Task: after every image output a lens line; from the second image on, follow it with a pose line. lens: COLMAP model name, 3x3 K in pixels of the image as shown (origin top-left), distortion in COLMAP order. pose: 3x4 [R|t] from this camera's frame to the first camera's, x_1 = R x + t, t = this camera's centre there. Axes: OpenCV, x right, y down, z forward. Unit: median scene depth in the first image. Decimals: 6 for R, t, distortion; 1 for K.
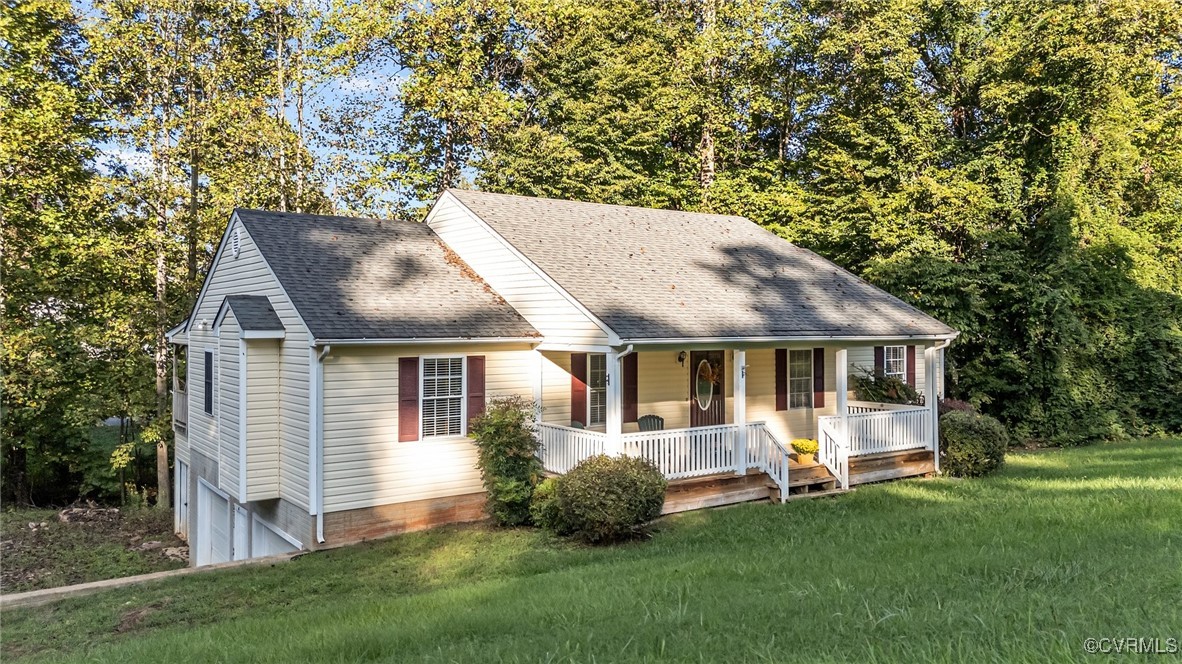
lens RADIAL K [[879.7, 0, 585.6], [0, 879.7, 338.3], [0, 0, 1]] dist [0.060541, -0.056637]
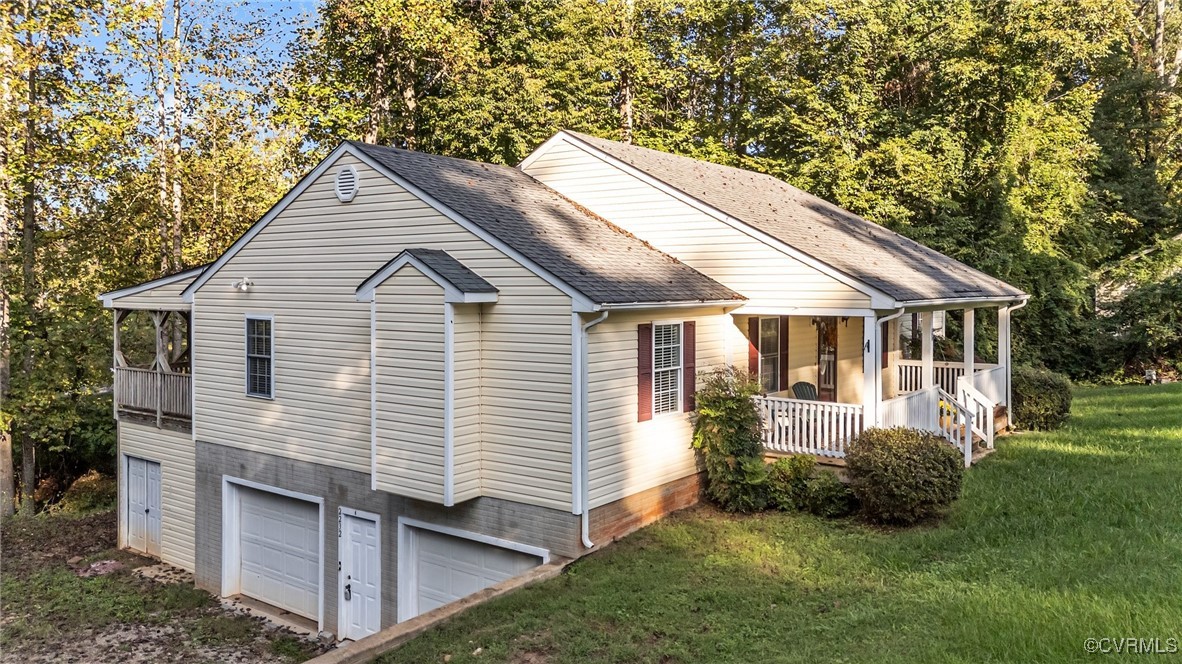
lens RADIAL K [[879.7, 0, 590.5], [0, 879.7, 319.5], [0, 0, 1]] dist [0.060541, -0.056637]
pose [[0.951597, -0.010534, 0.307168, -0.413467], [0.003004, 0.999684, 0.024977, -0.003473], [-0.307334, -0.022845, 0.951327, 0.159611]]
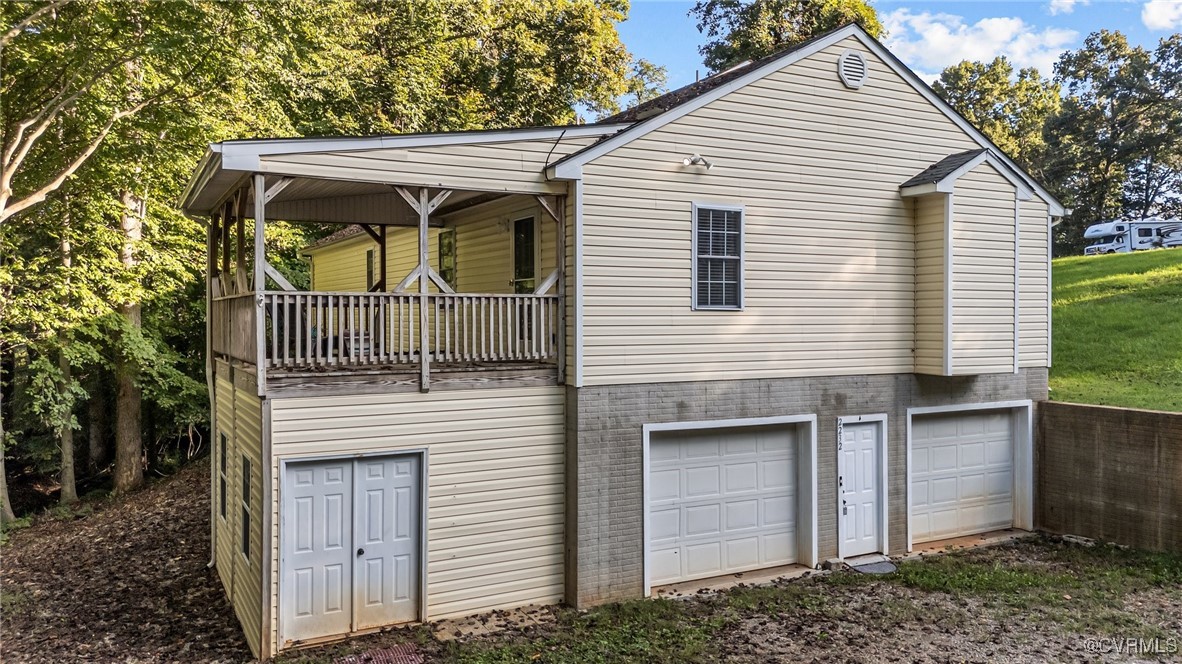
lens RADIAL K [[879.7, 0, 590.2], [0, 879.7, 322.8], [0, 0, 1]] dist [0.060541, -0.056637]
pose [[0.119137, -0.006806, 0.992854, -1.155326], [0.014247, 0.999885, 0.005145, 0.100249], [-0.992776, 0.013532, 0.119220, 1.117005]]
